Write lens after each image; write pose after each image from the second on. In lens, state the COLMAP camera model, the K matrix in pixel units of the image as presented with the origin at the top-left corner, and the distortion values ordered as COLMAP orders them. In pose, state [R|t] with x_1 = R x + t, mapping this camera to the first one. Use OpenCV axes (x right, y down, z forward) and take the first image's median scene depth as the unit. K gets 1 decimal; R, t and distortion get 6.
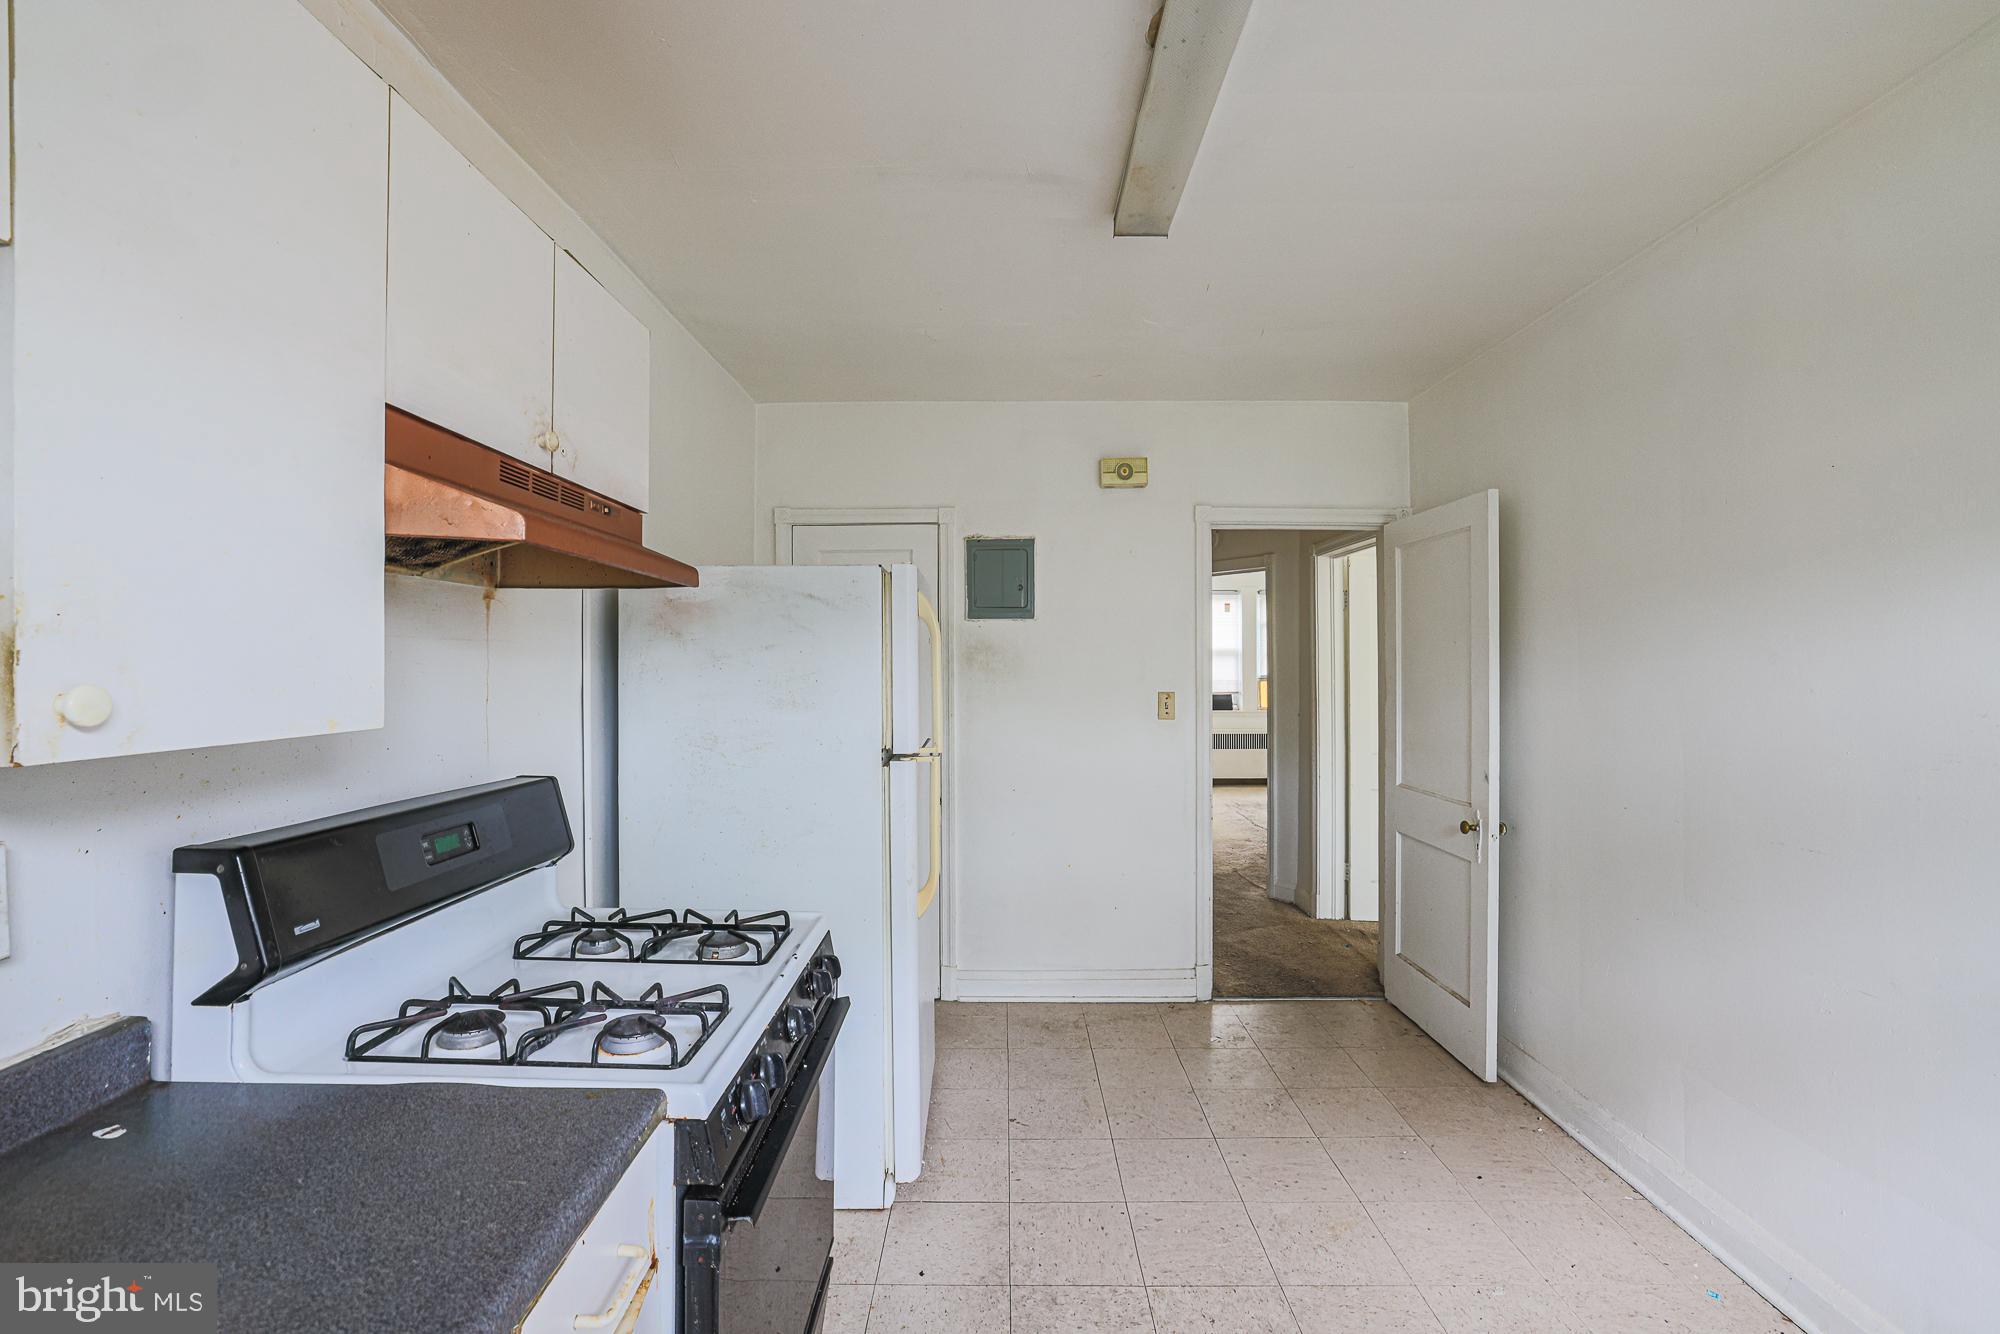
lens RADIAL K [[879.7, 0, 993.5], [0, 879.7, 663.6], [0, 0, 1]] dist [-0.052654, 0.019002]
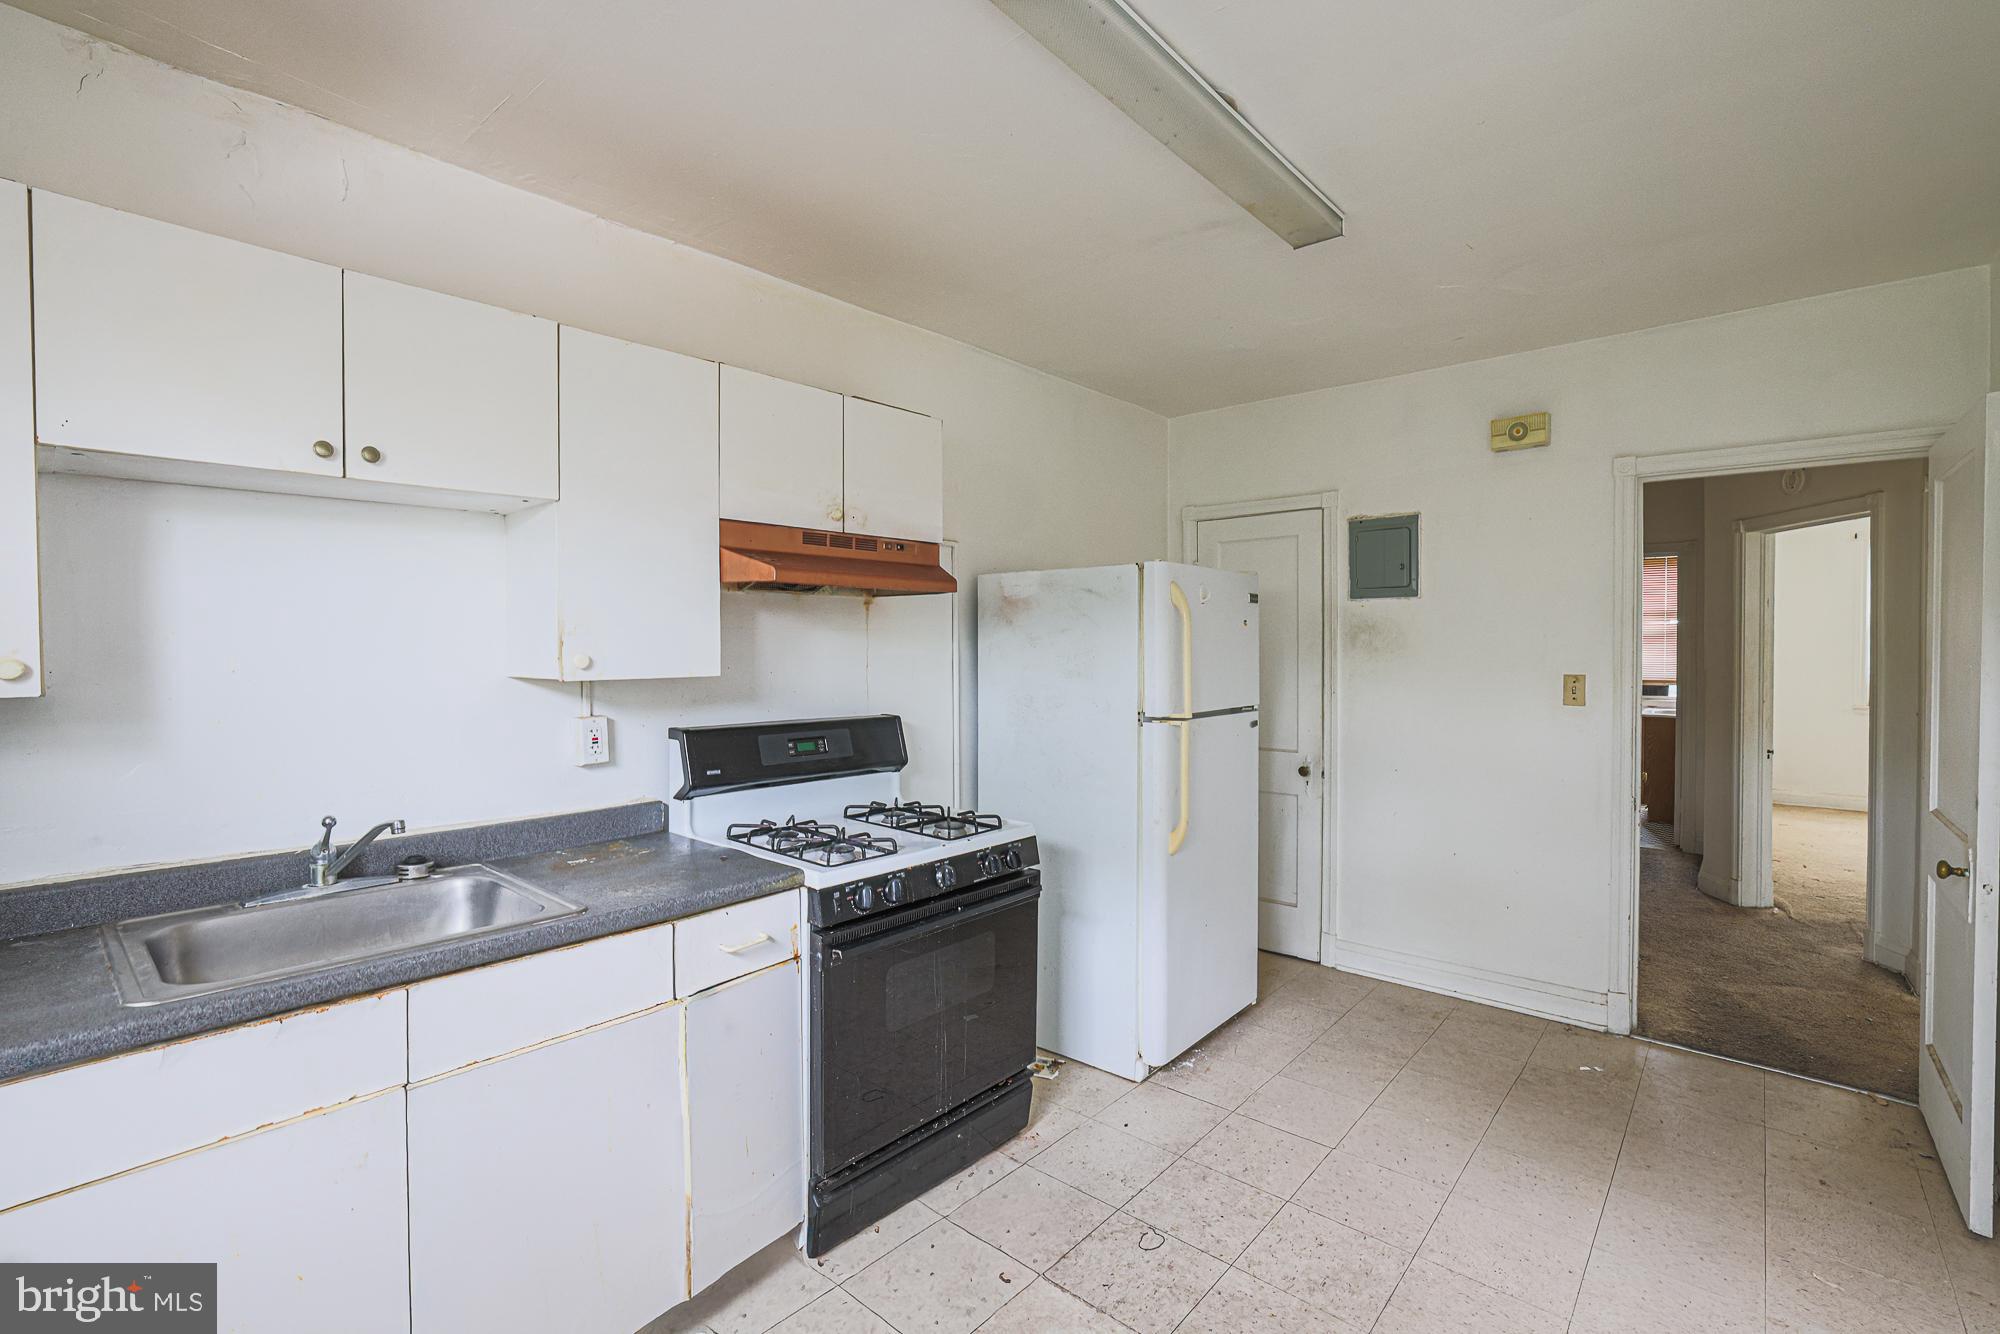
lens RADIAL K [[886.3, 0, 986.2], [0, 886.3, 672.3], [0, 0, 1]] dist [-0.029135, 0.011813]
pose [[0.753271, 0.020220, -0.657399, 0.337041], [0.001970, 0.999453, 0.032998, -0.000734], [0.657707, -0.026152, 0.752820, -0.053097]]
